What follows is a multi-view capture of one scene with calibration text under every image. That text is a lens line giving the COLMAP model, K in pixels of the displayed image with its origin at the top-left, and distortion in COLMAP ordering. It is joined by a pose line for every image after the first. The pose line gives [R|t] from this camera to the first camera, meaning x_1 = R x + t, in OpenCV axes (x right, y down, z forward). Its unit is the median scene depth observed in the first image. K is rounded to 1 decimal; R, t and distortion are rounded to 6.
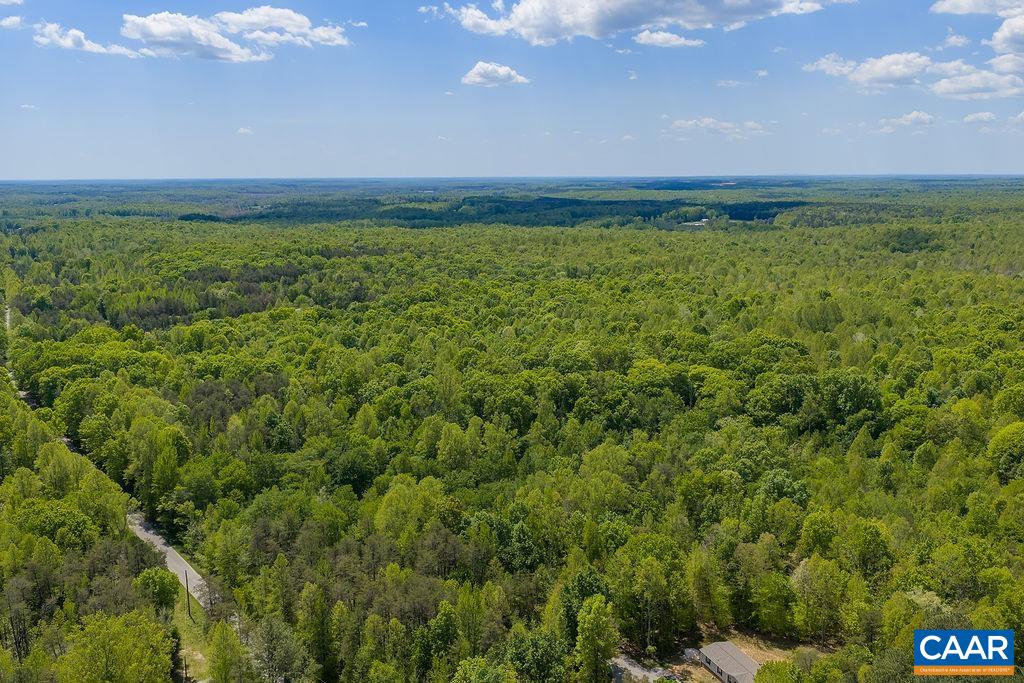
lens RADIAL K [[860.5, 0, 509.9], [0, 860.5, 341.0], [0, 0, 1]] dist [0.007973, -0.012879]
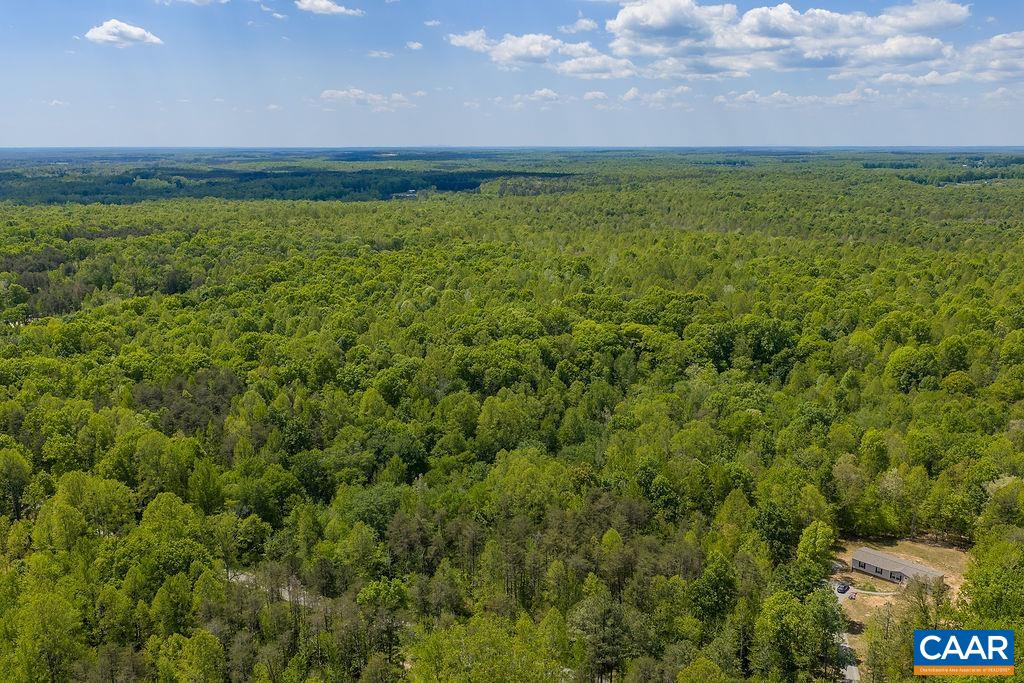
lens RADIAL K [[860.5, 0, 516.8], [0, 860.5, 345.8], [0, 0, 1]] dist [0.007973, -0.012879]
pose [[0.919116, -0.086265, 0.384427, -0.391102], [0.071920, 0.996076, 0.051568, -0.010644], [-0.387367, -0.019749, 0.921714, 0.073073]]
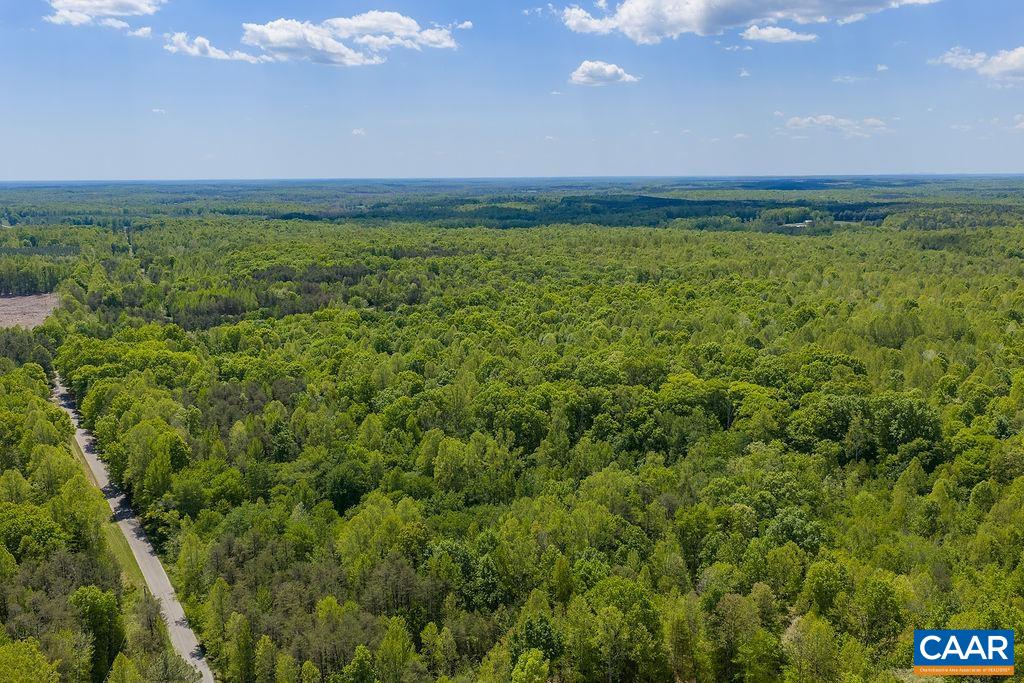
lens RADIAL K [[860.5, 0, 506.4], [0, 860.5, 331.0], [0, 0, 1]] dist [0.007973, -0.012879]
pose [[0.991878, 0.021334, -0.125390, 0.103272], [-0.022687, 0.999699, -0.009375, -0.014281], [0.125152, 0.012144, 0.992063, 0.065054]]
